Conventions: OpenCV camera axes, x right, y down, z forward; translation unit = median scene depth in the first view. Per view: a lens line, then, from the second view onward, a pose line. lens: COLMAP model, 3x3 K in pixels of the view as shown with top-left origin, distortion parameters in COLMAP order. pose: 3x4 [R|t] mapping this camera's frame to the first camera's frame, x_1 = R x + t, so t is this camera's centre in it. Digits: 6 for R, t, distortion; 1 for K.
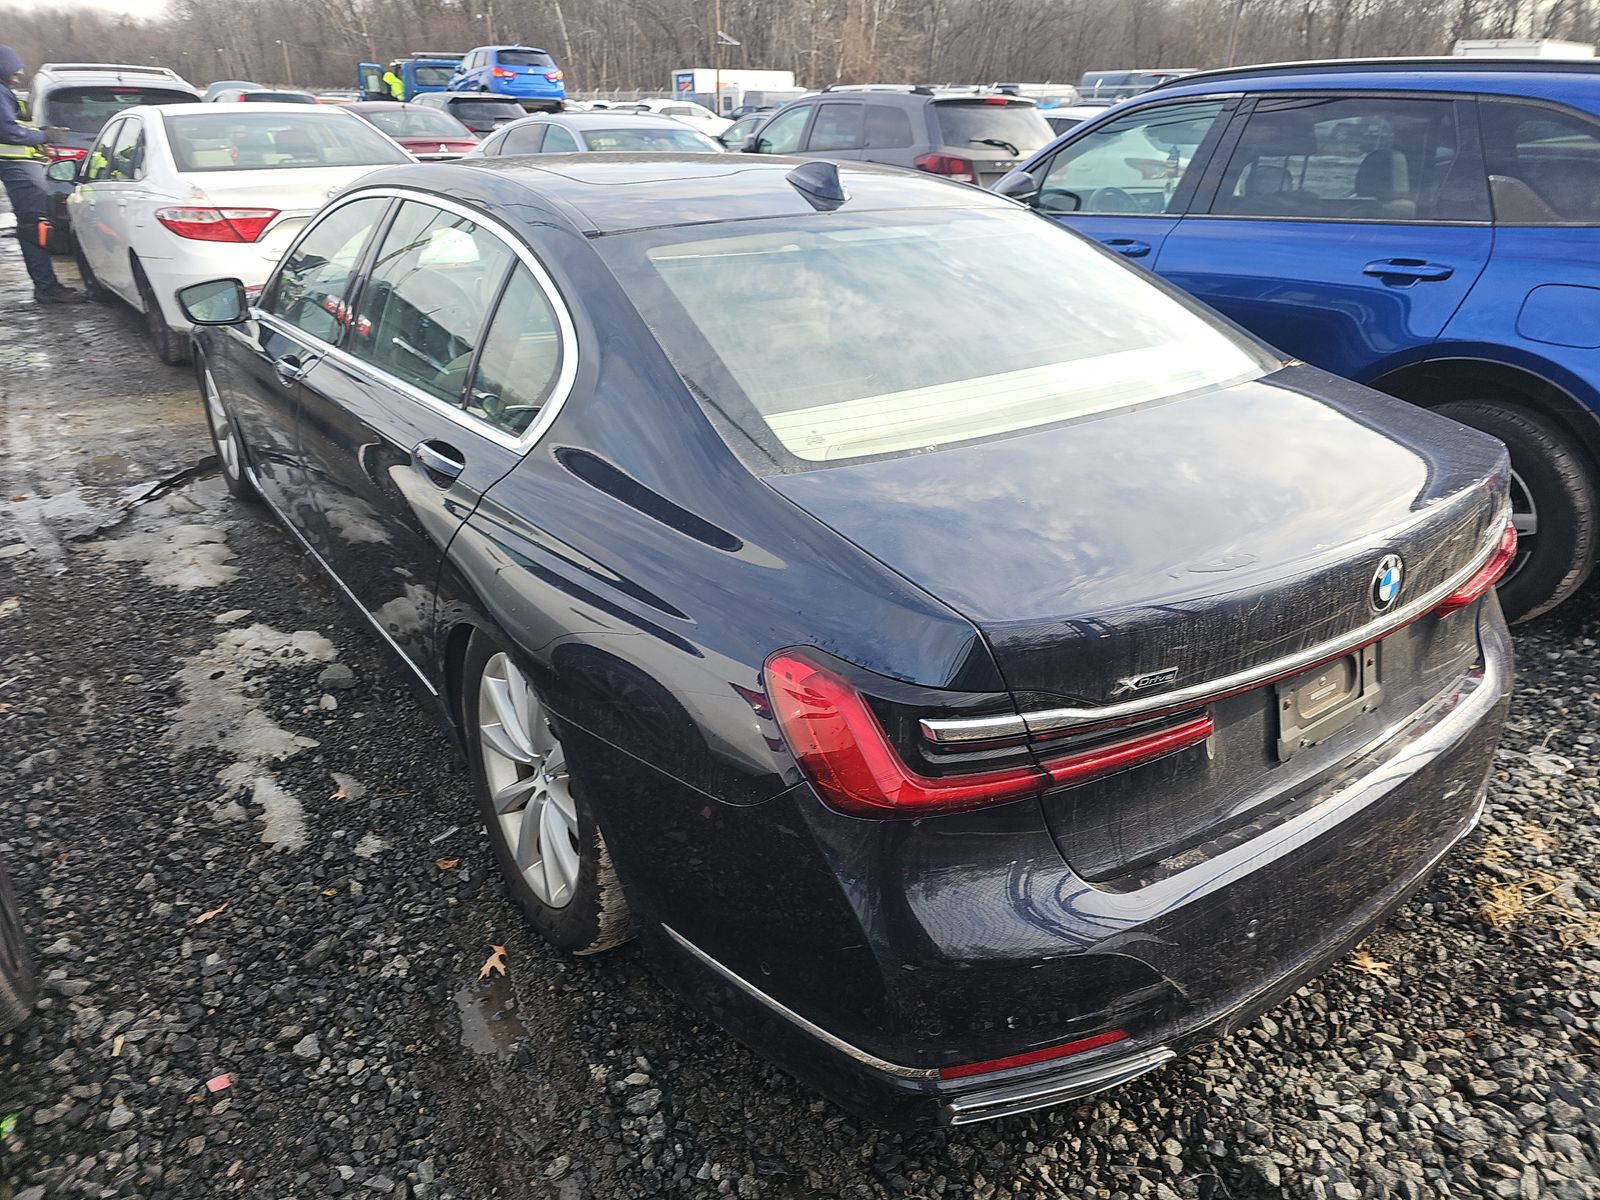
lens RADIAL K [[1063.4, 0, 819.5], [0, 1063.4, 583.0], [0, 0, 1]] dist [0.037377, -0.039003]
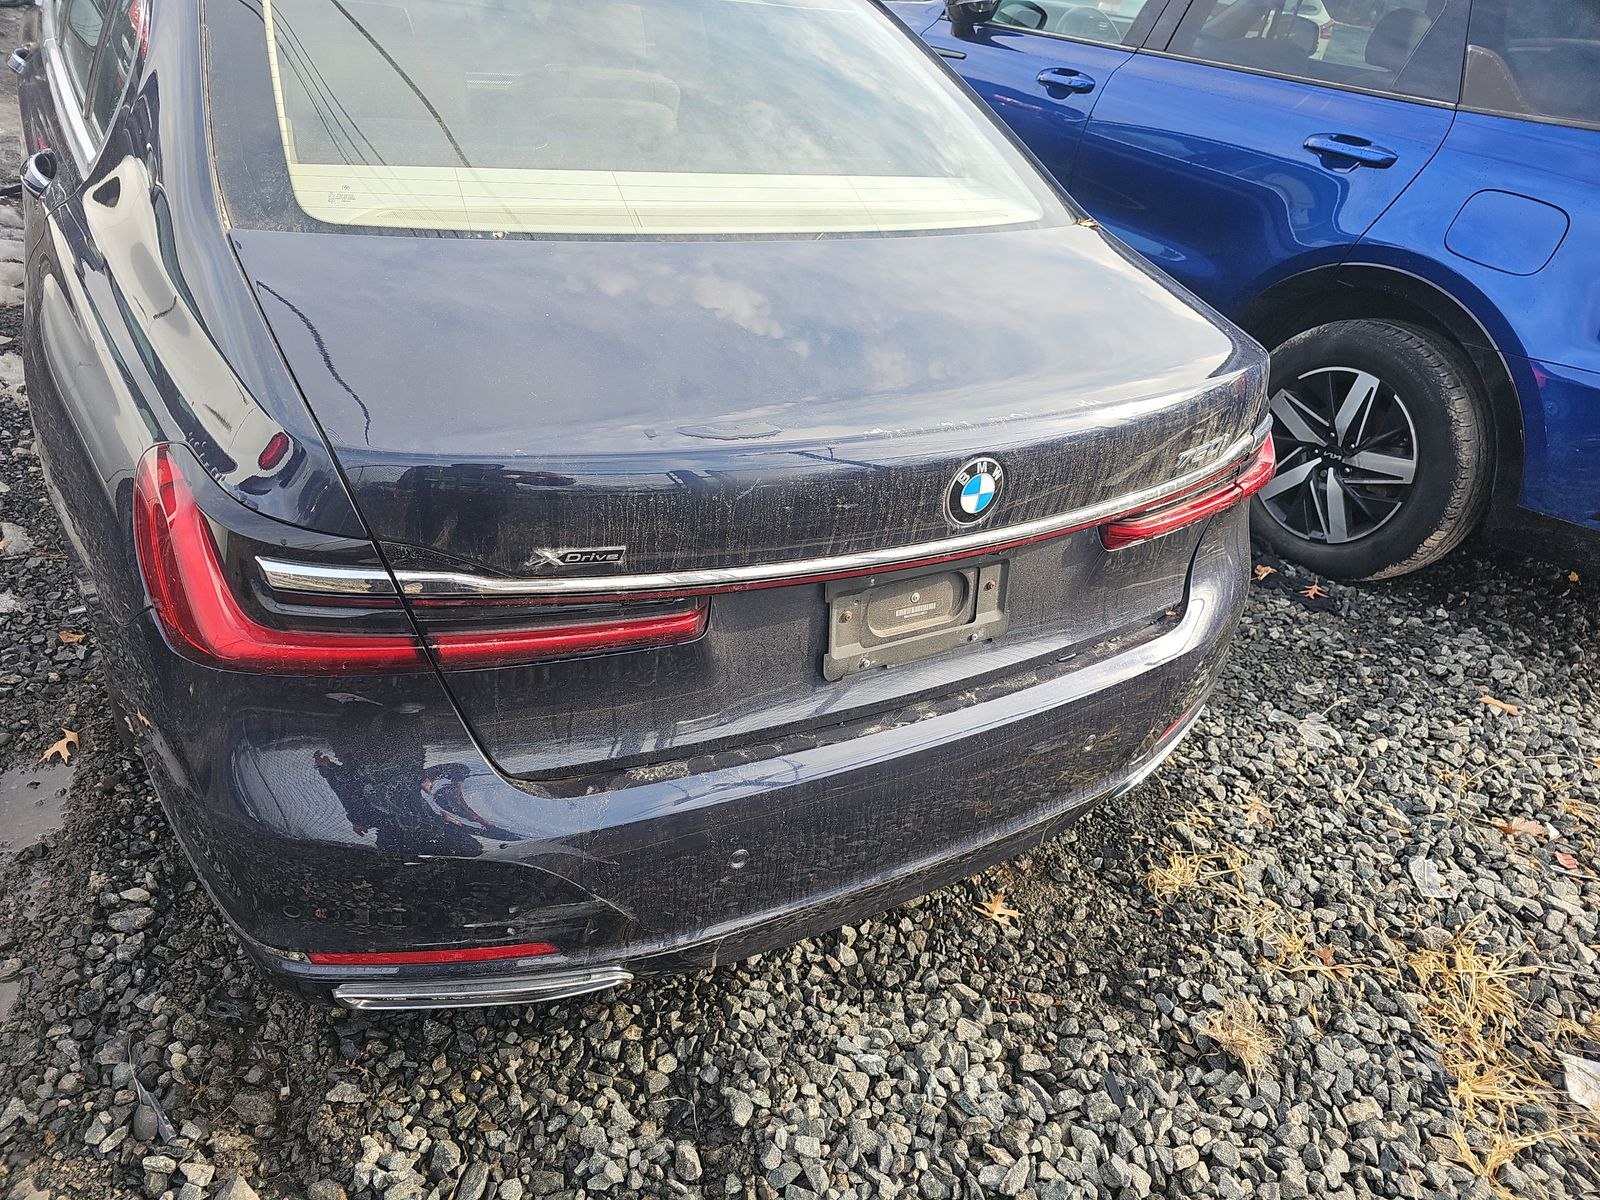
lens RADIAL K [[1063.4, 0, 803.8], [0, 1063.4, 613.4], [0, 0, 1]] dist [0.037377, -0.039003]
pose [[0.985737, 0.167228, -0.018891, 0.294098], [-0.161515, 0.971600, 0.172933, -0.019524], [0.047274, -0.167415, 0.984752, 0.124100]]
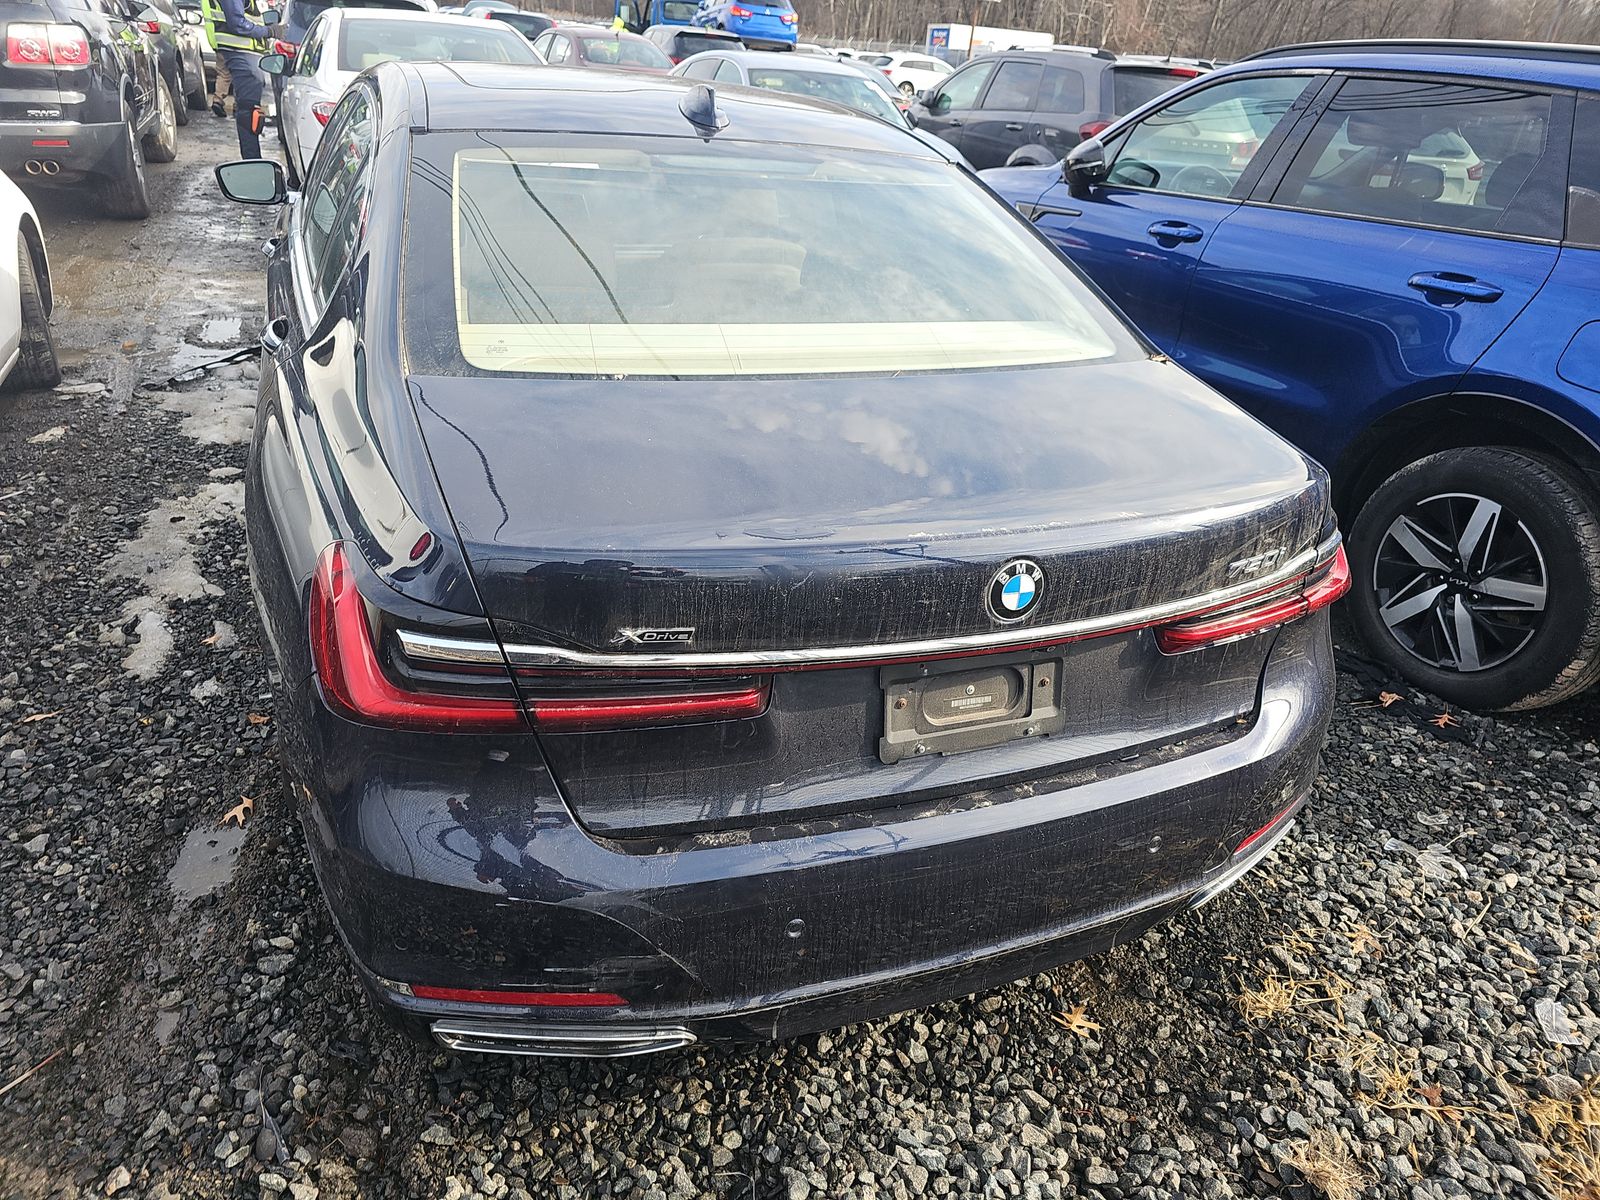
lens RADIAL K [[1063.4, 0, 792.8], [0, 1063.4, 581.9], [0, 0, 1]] dist [0.037377, -0.039003]
pose [[0.965870, 0.174324, -0.191590, 0.352878], [-0.168147, 0.984584, 0.048165, -0.012585], [0.197032, -0.014305, 0.980293, 0.062528]]
